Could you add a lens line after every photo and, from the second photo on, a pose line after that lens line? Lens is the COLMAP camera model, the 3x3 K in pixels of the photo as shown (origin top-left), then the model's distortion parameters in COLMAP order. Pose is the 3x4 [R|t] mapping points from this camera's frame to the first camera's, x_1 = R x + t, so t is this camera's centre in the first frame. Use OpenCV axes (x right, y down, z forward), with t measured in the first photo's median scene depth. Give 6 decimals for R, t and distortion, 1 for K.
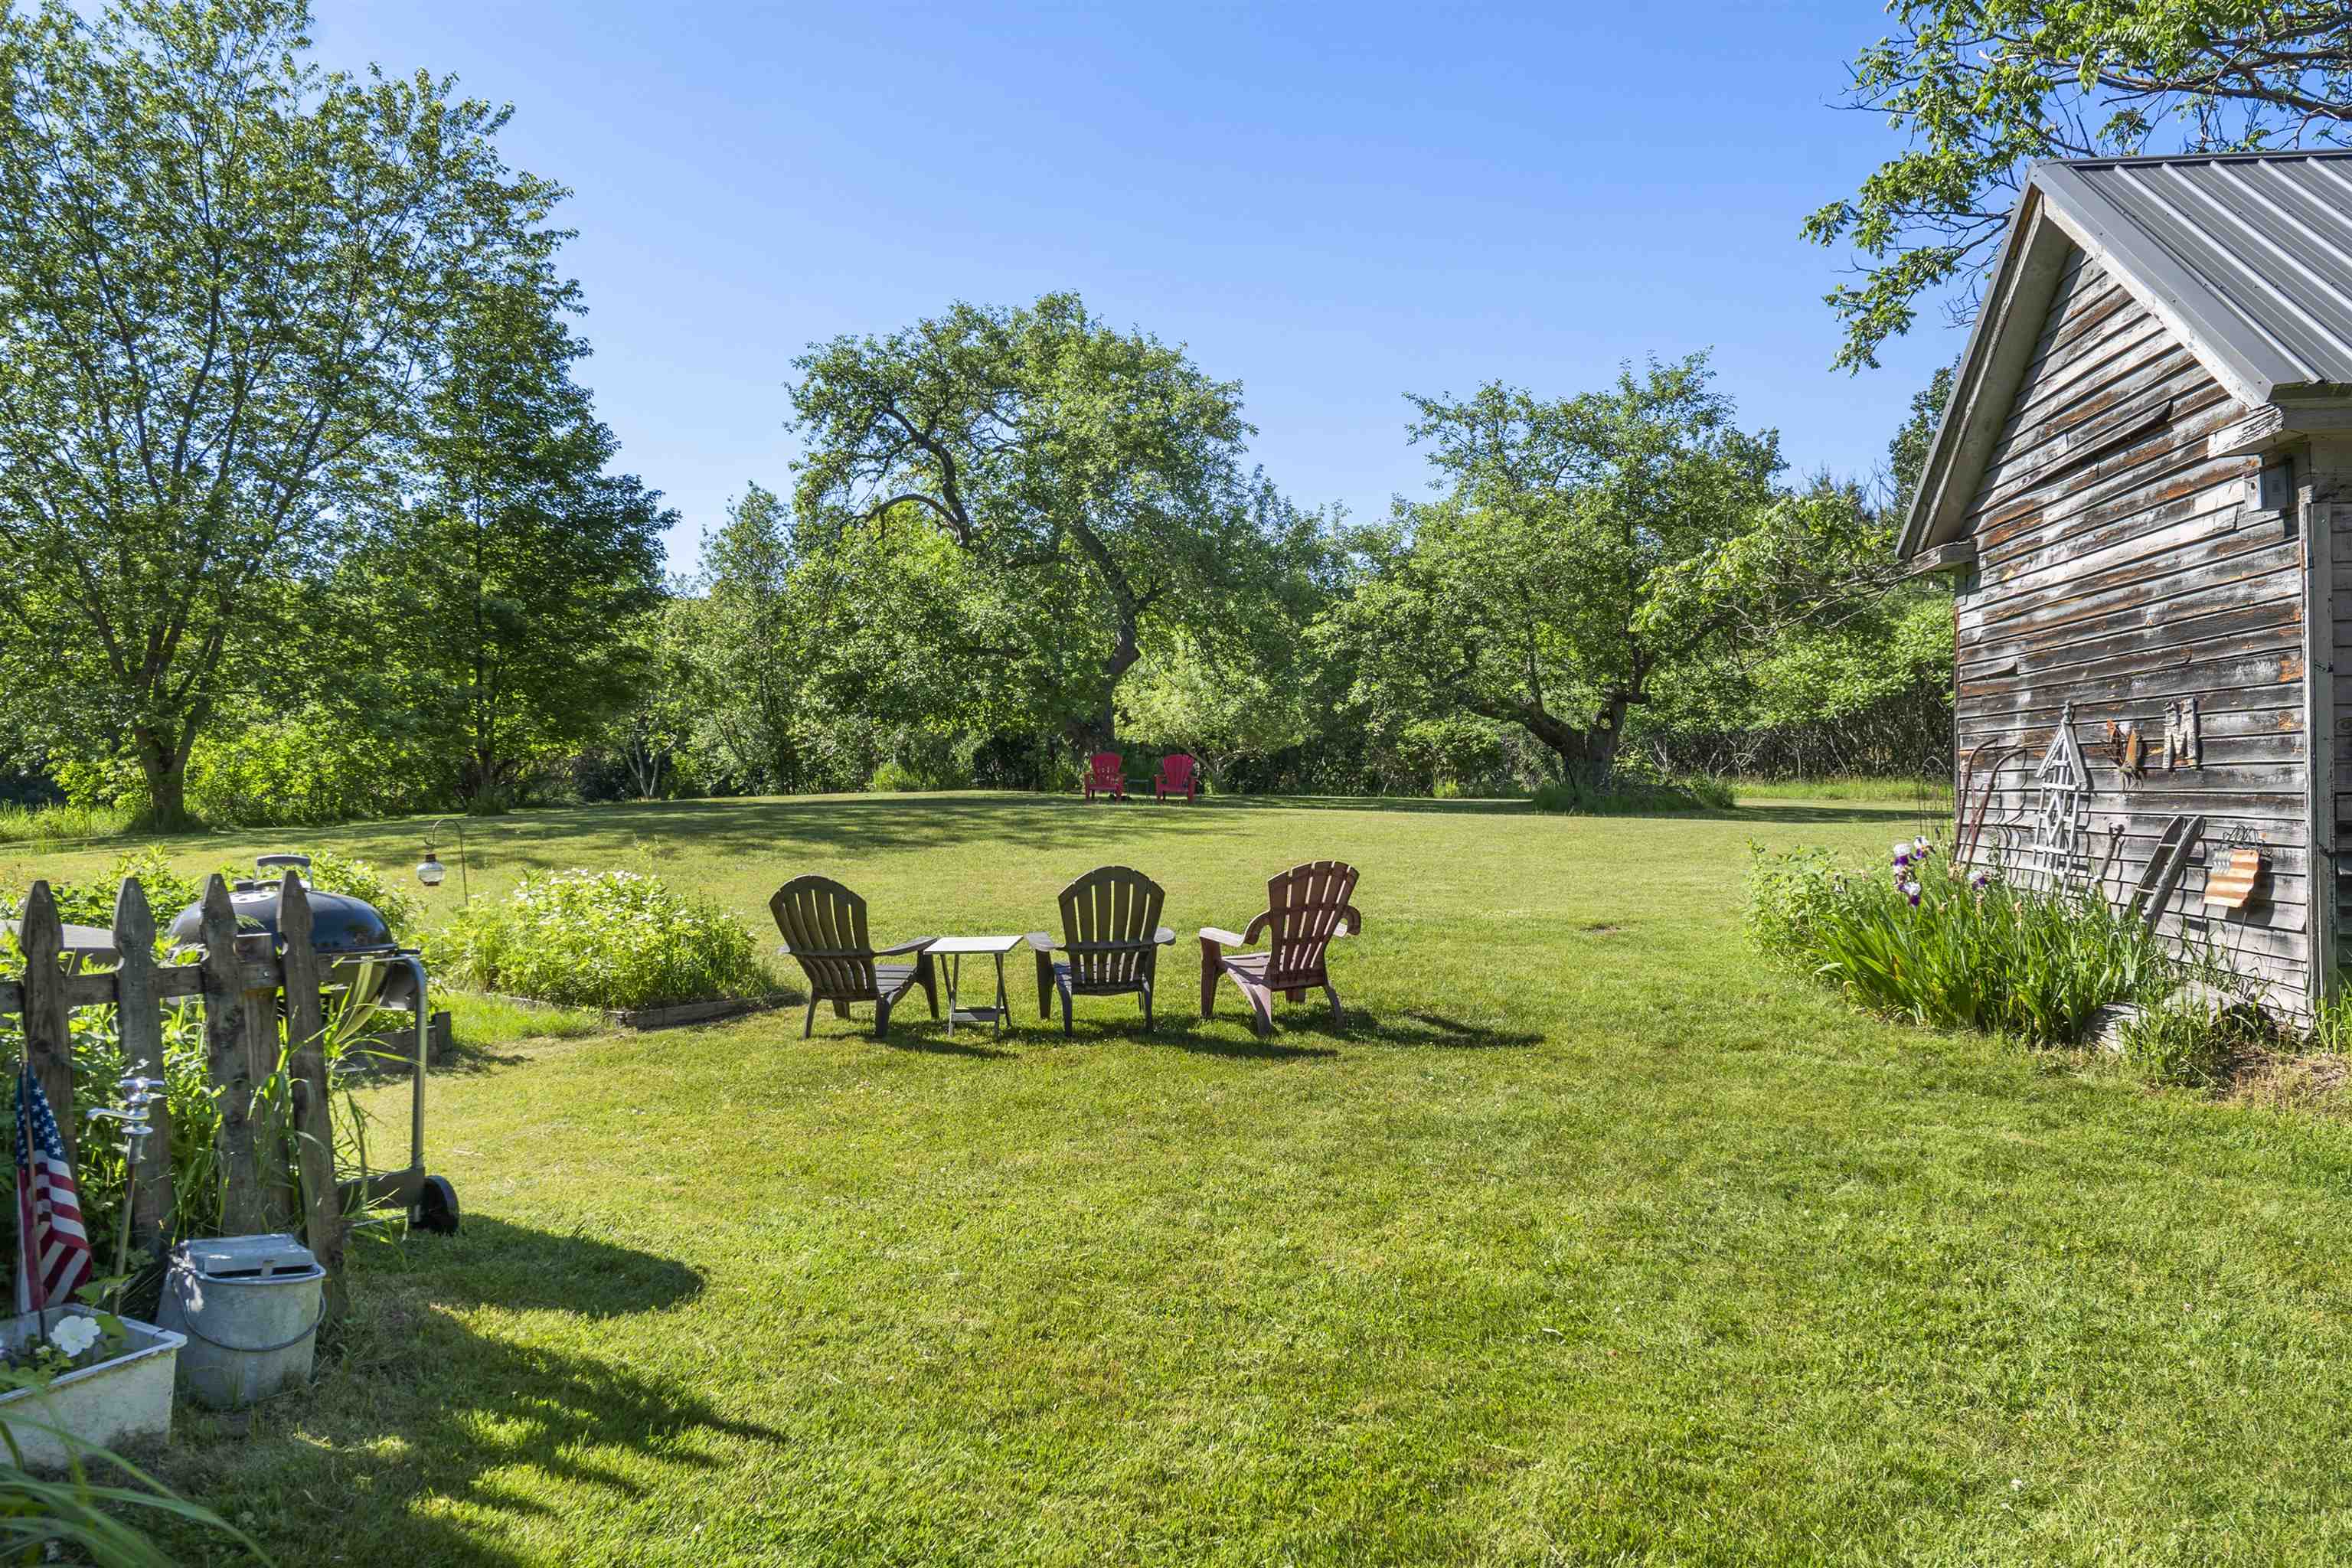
lens RADIAL K [[1839.6, 0, 1176.5], [0, 1839.6, 784.7], [0, 0, 1]] dist [0.013369, -0.002868]
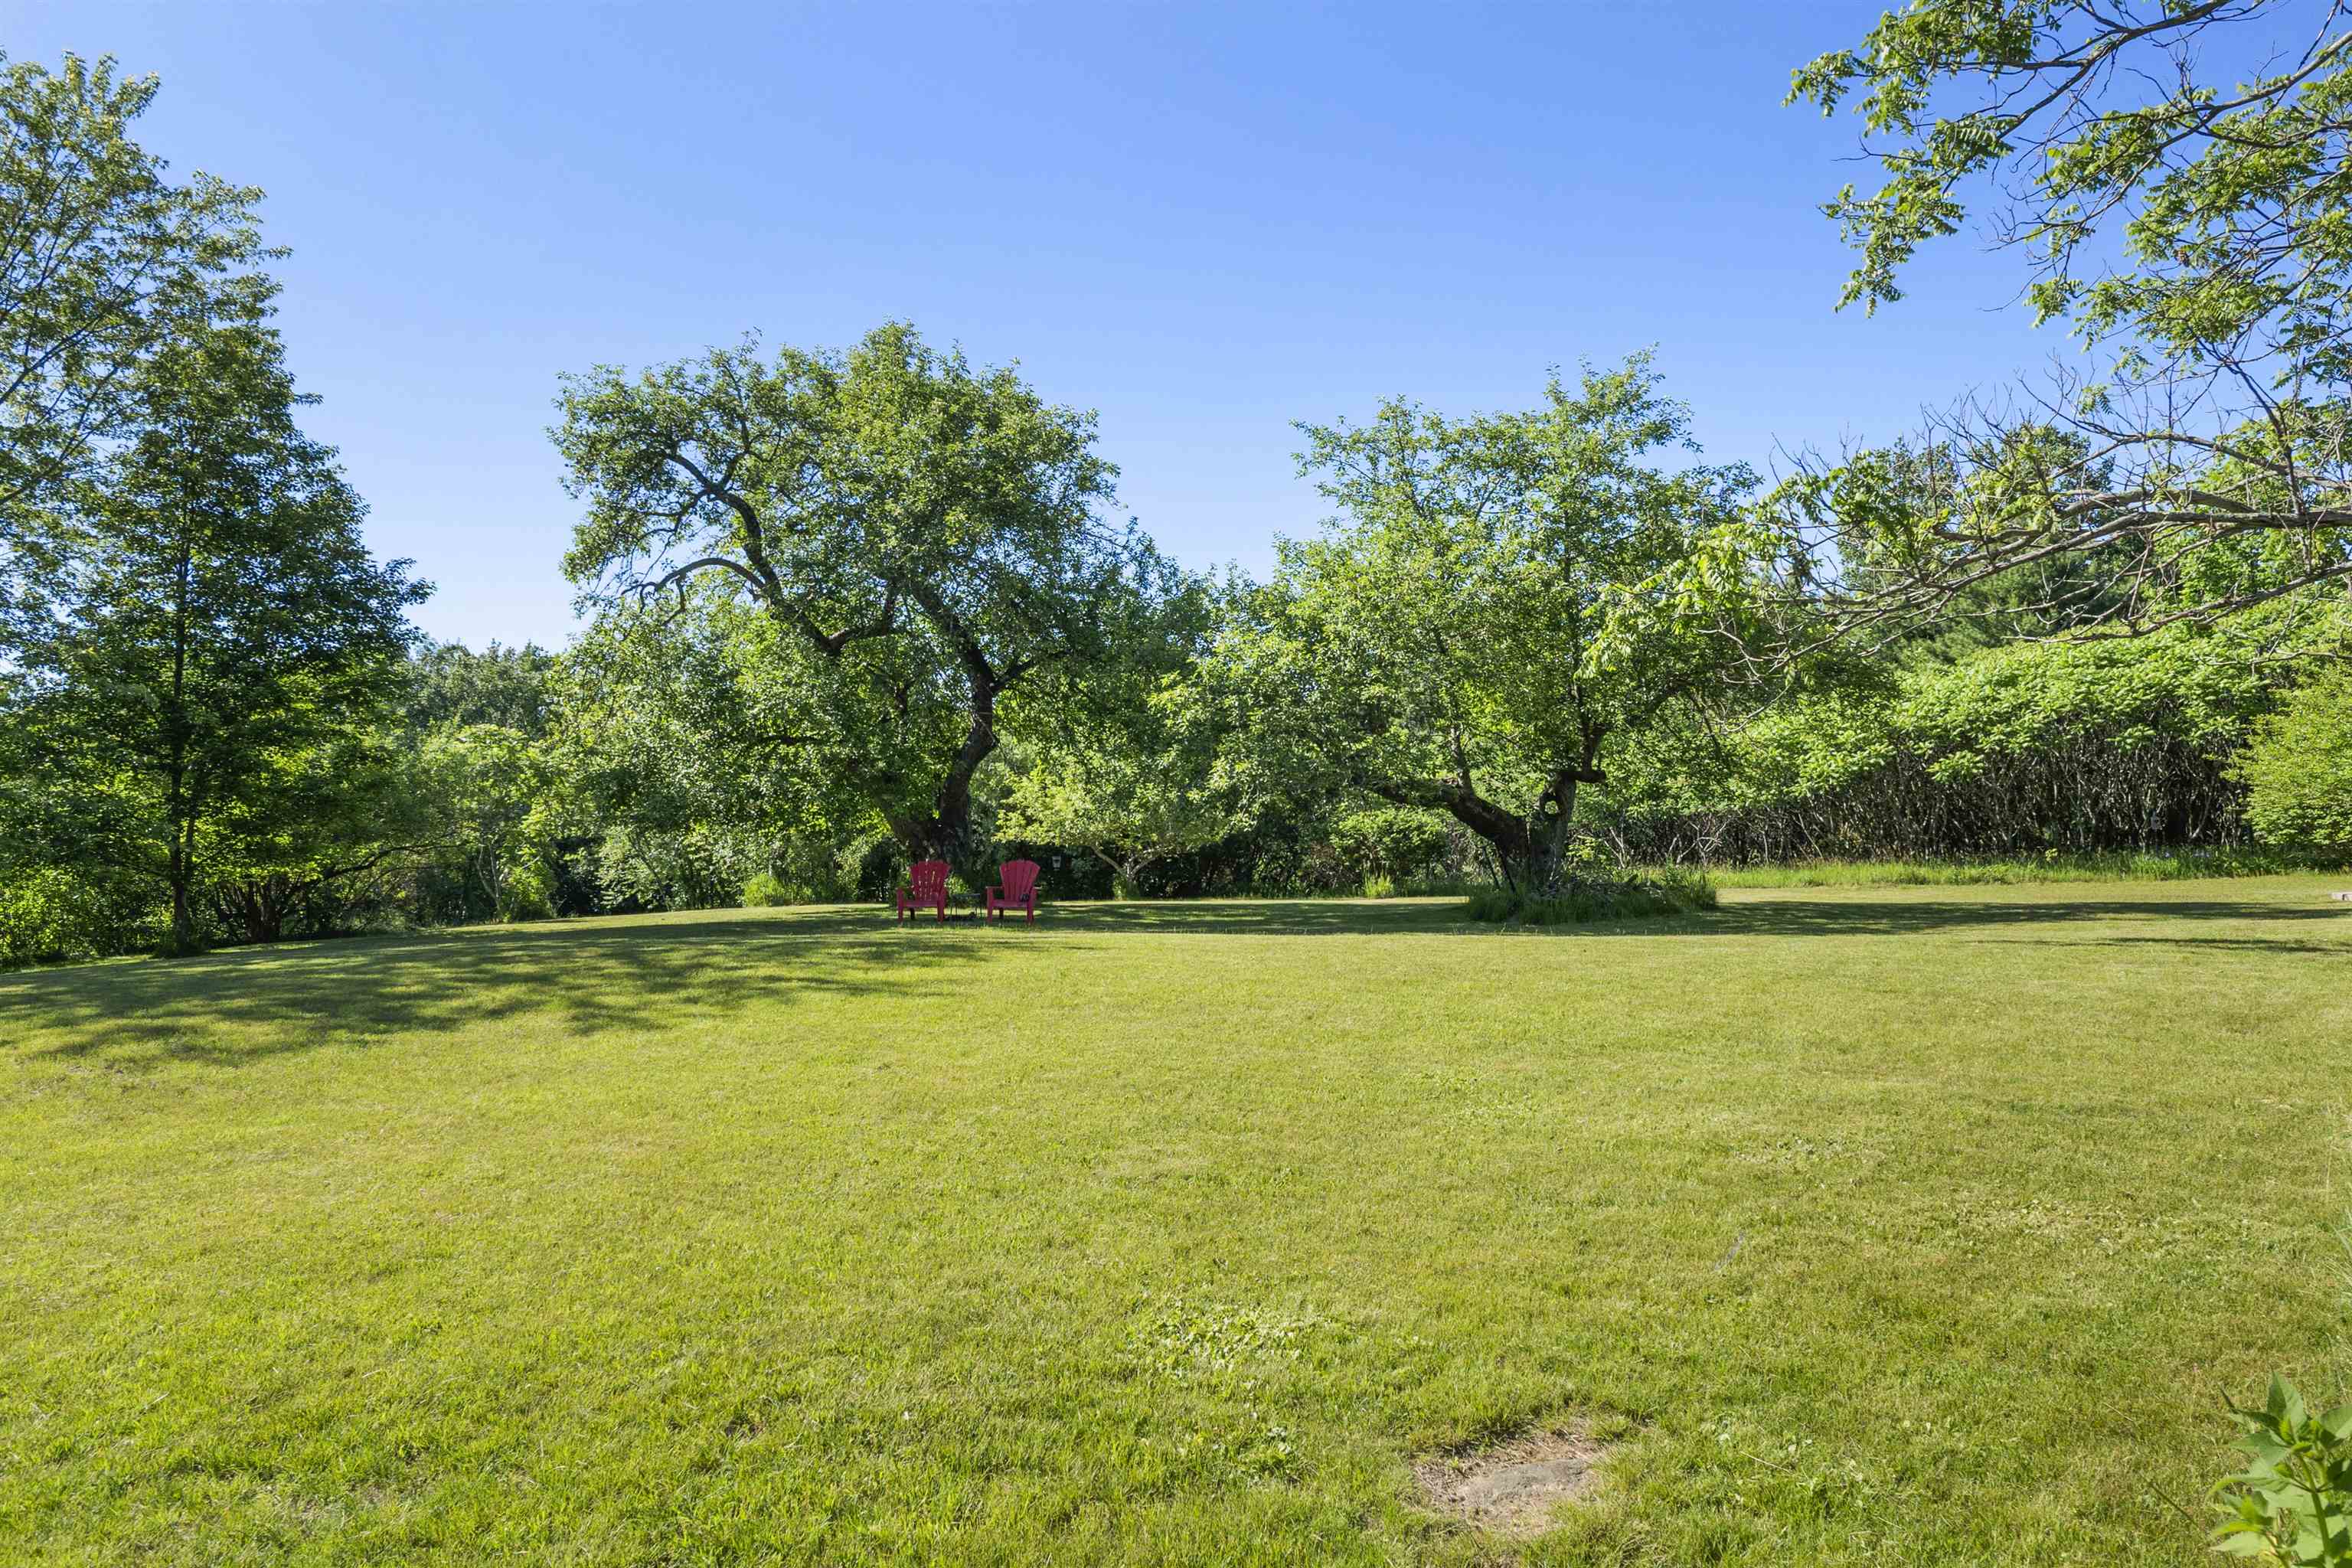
lens RADIAL K [[1611.8, 0, 1155.6], [0, 1611.8, 722.0], [0, 0, 1]] dist [0.002417, 0.002381]
pose [[0.999498, -0.027978, -0.014898, 0.070116], [0.026443, 0.995142, -0.094834, -0.008197], [0.017479, 0.094393, 0.995382, 0.285843]]
